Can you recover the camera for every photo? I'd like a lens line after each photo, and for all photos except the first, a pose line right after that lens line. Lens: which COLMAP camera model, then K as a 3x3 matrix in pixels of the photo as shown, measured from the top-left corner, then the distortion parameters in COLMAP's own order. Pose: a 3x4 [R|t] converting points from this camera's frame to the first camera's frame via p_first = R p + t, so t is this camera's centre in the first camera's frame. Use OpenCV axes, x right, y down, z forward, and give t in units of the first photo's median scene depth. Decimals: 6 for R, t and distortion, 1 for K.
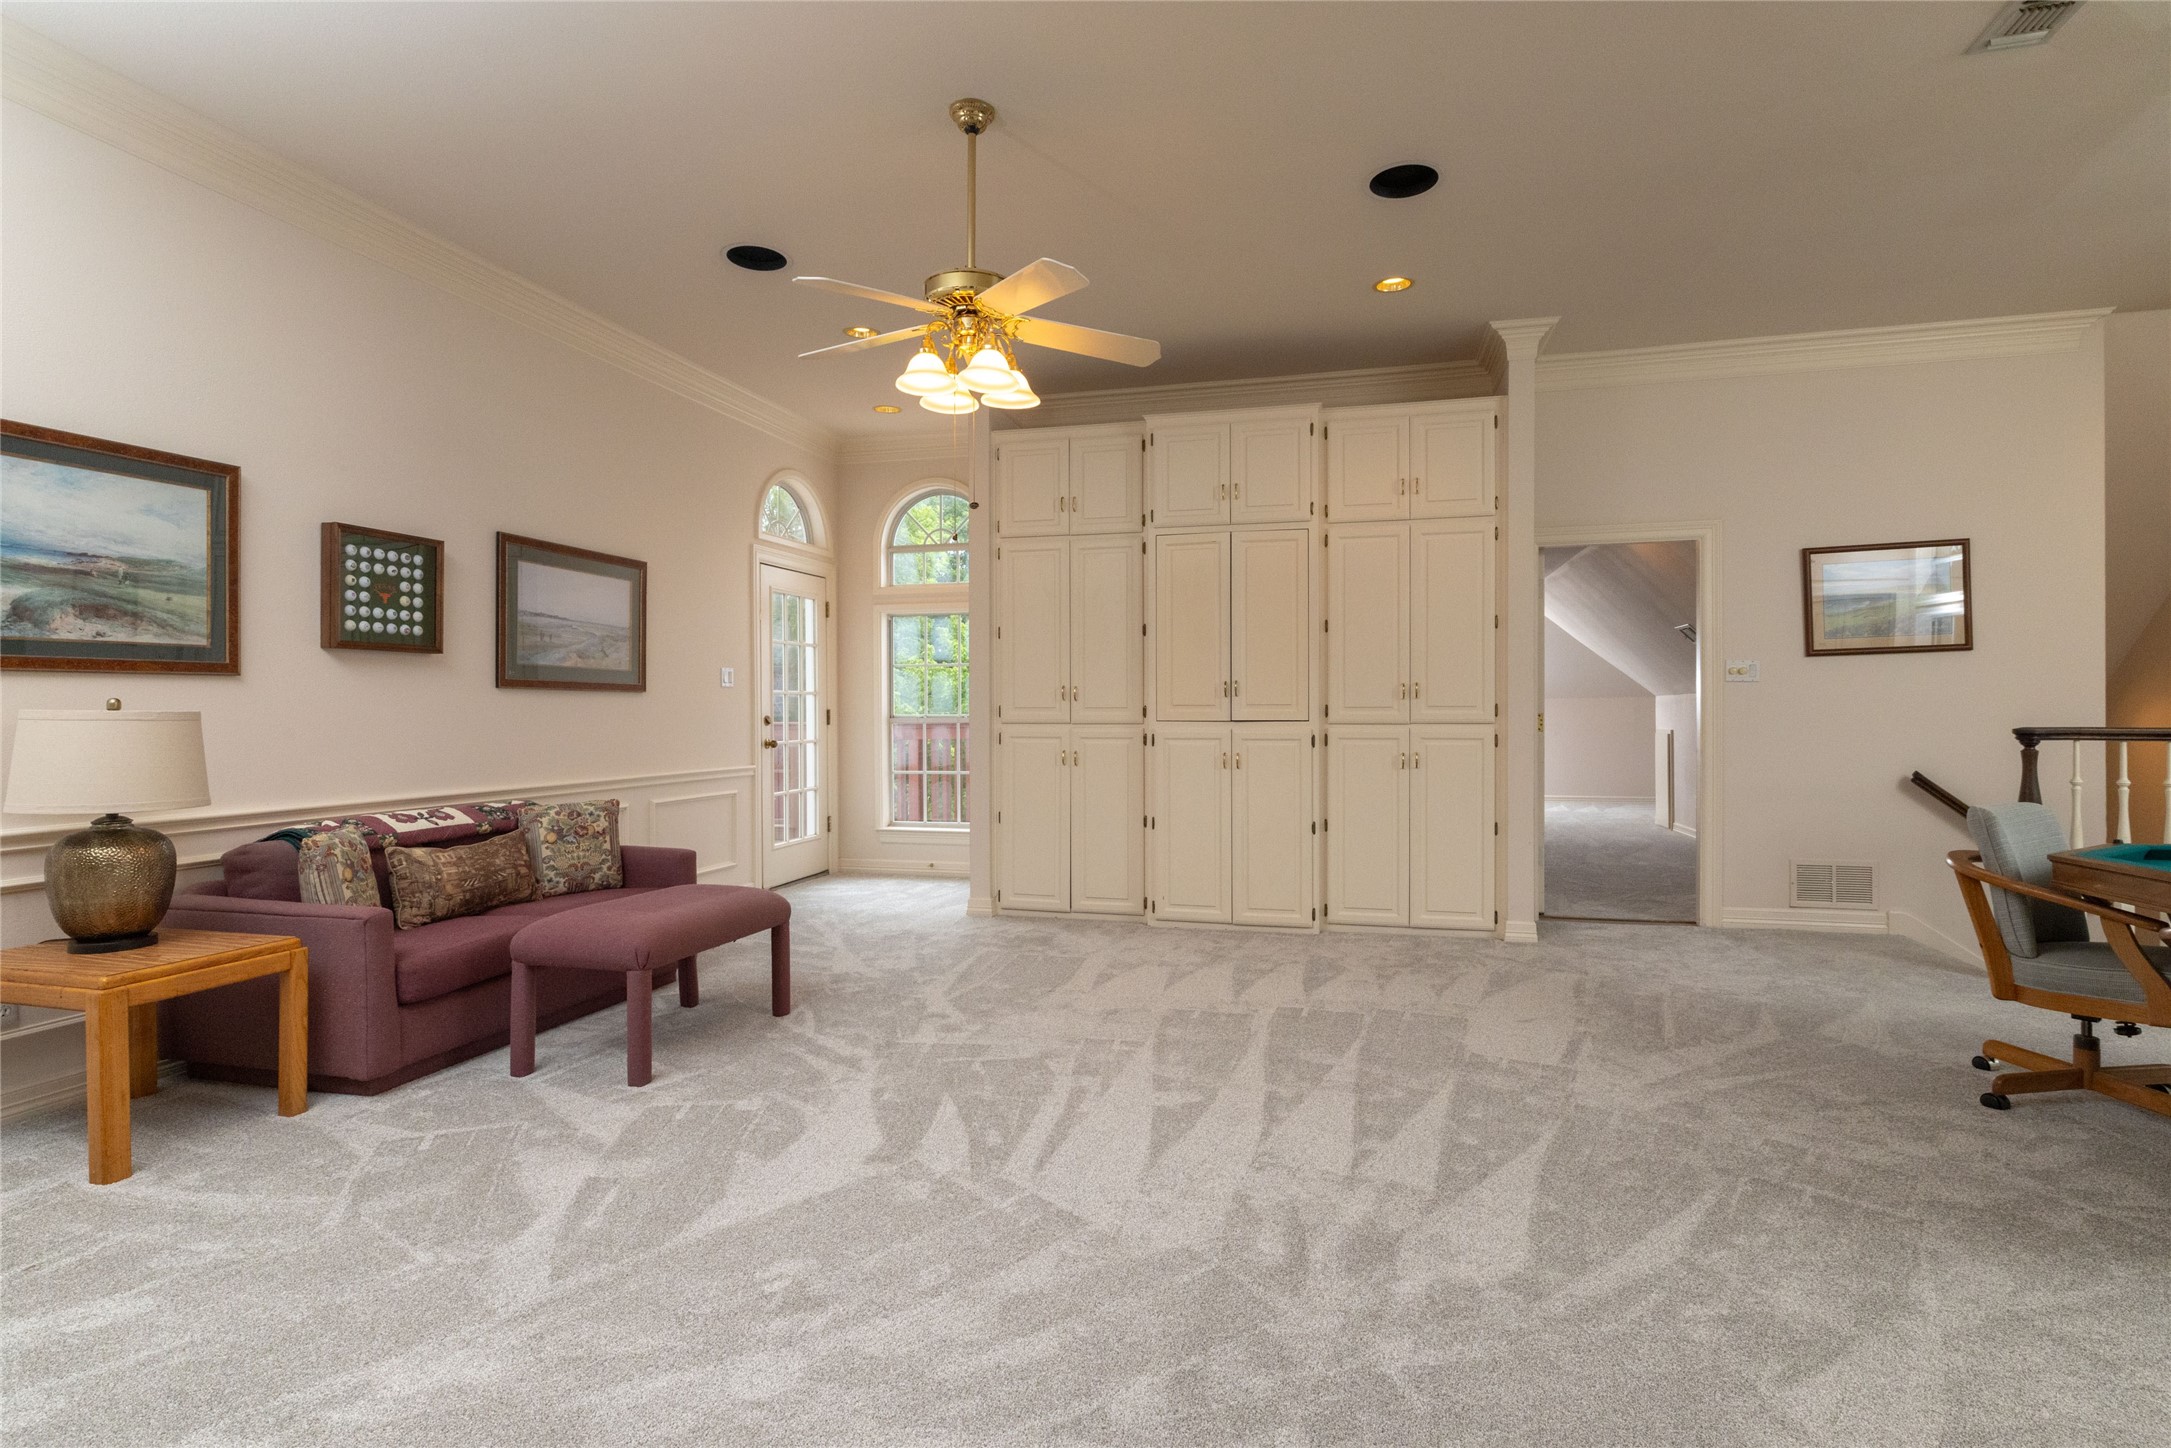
lens RADIAL K [[1041.7, 0, 1081.6], [0, 1041.7, 710.0], [0, 0, 1]] dist [-0.004677, -0.000087]
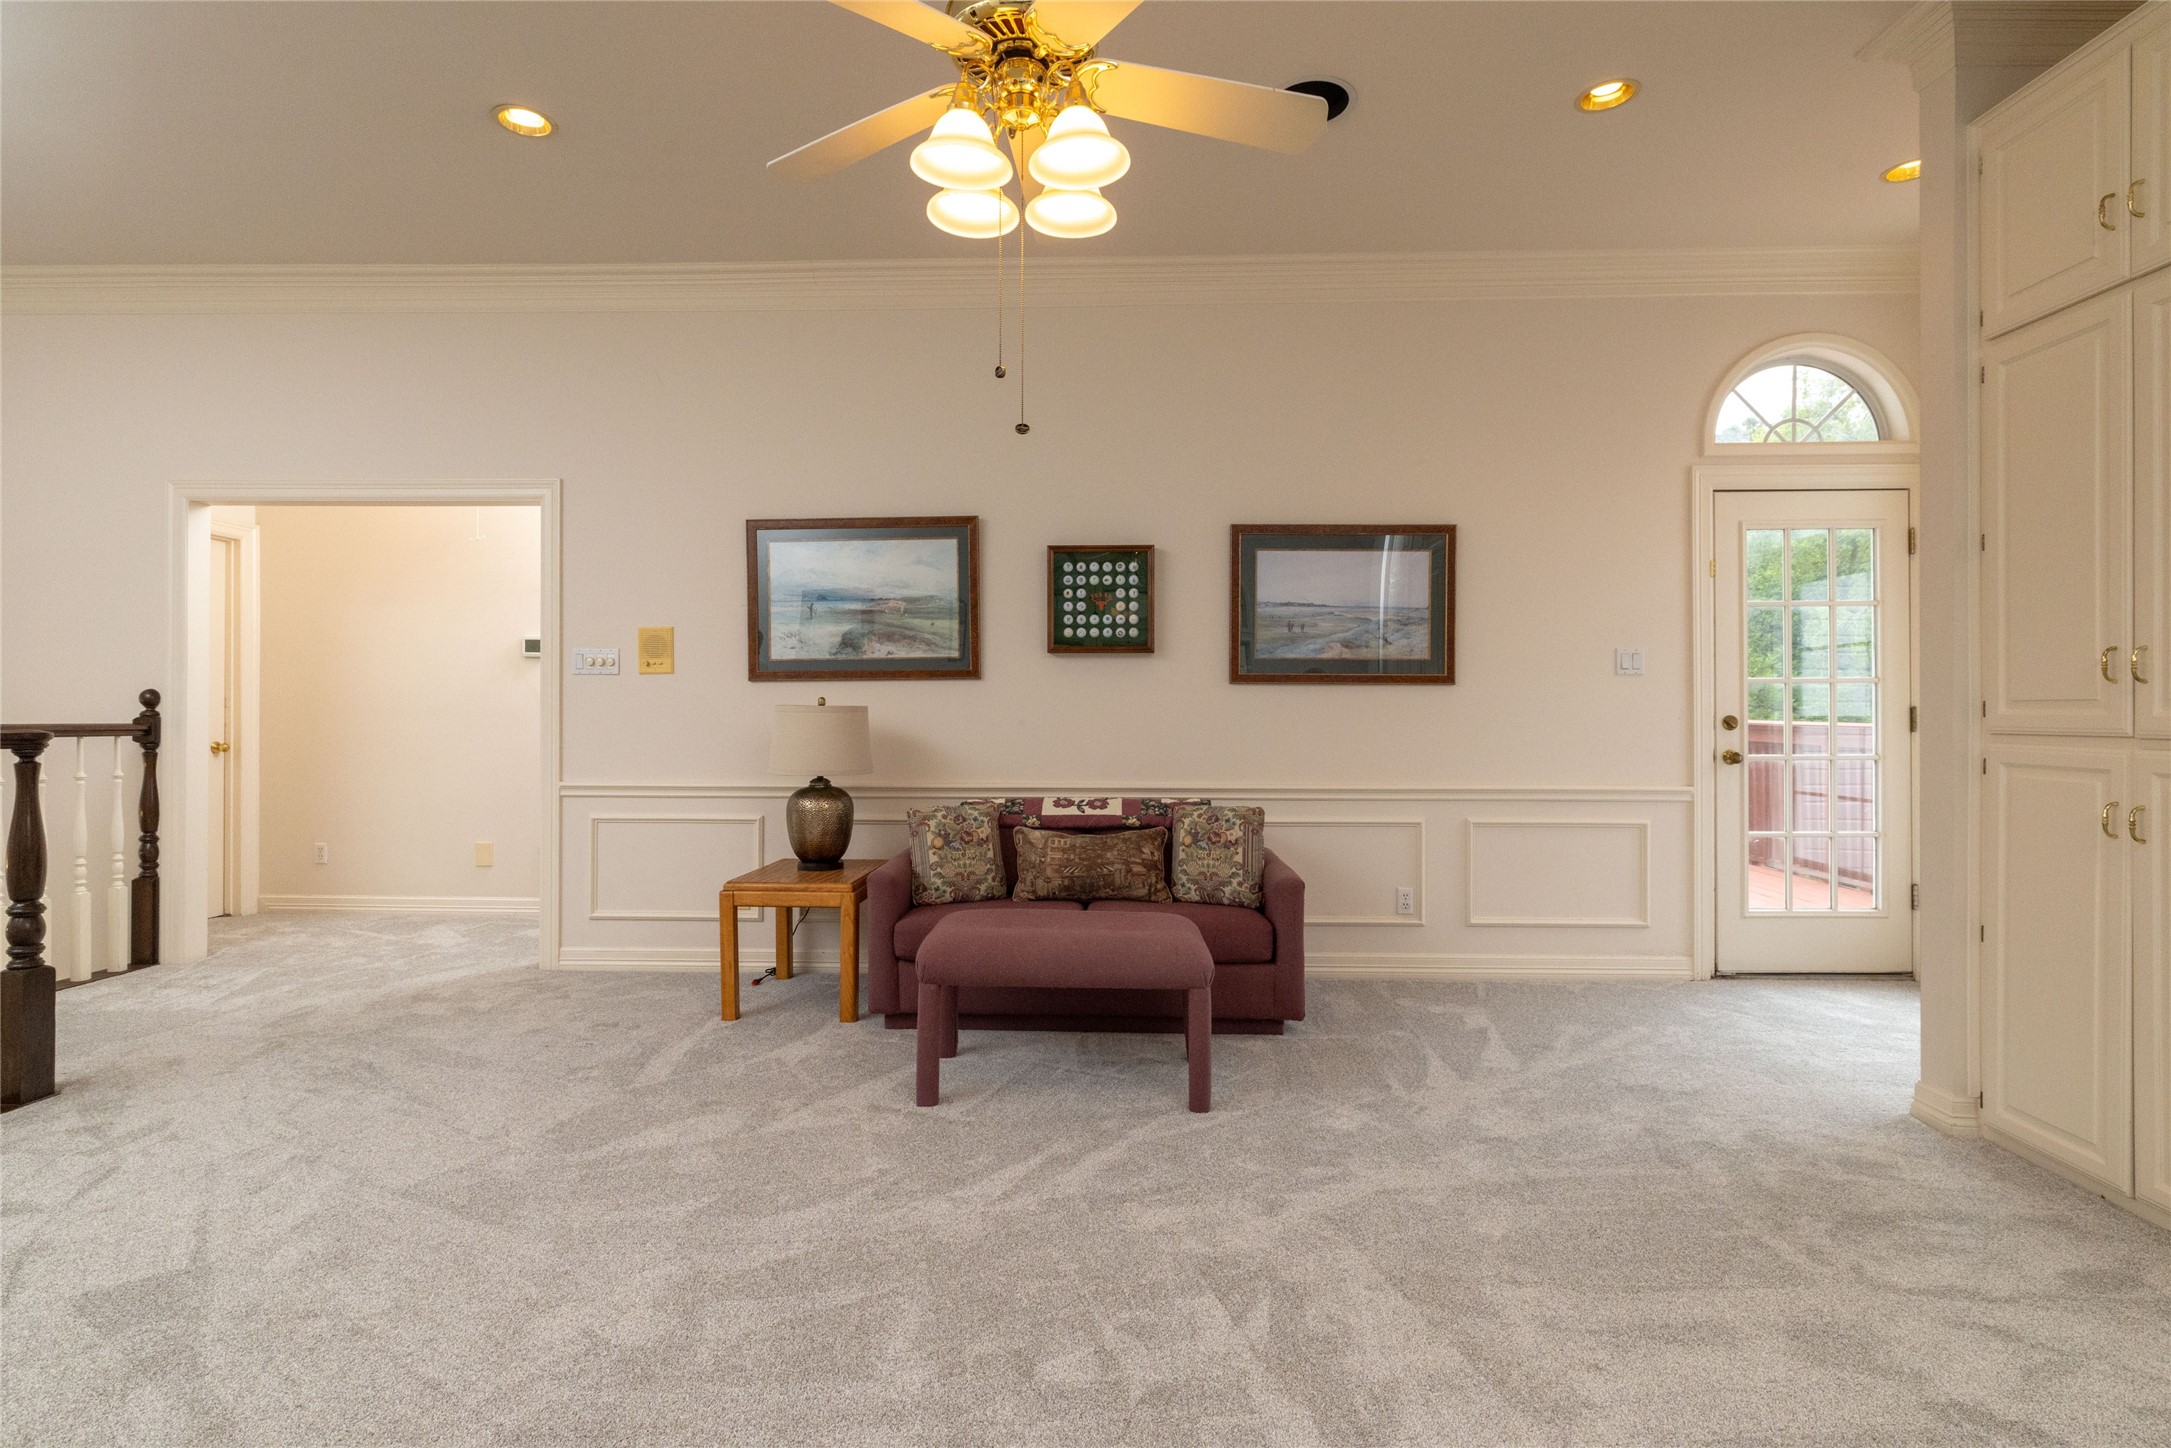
lens RADIAL K [[1041.7, 0, 1082.5], [0, 1041.7, 708.8], [0, 0, 1]] dist [-0.004677, -0.000087]
pose [[0.250444, 0.010592, -0.968073, 0.416579], [-0.001254, 0.999943, 0.010617, -0.008791], [0.968130, -0.001445, 0.250443, 0.712635]]
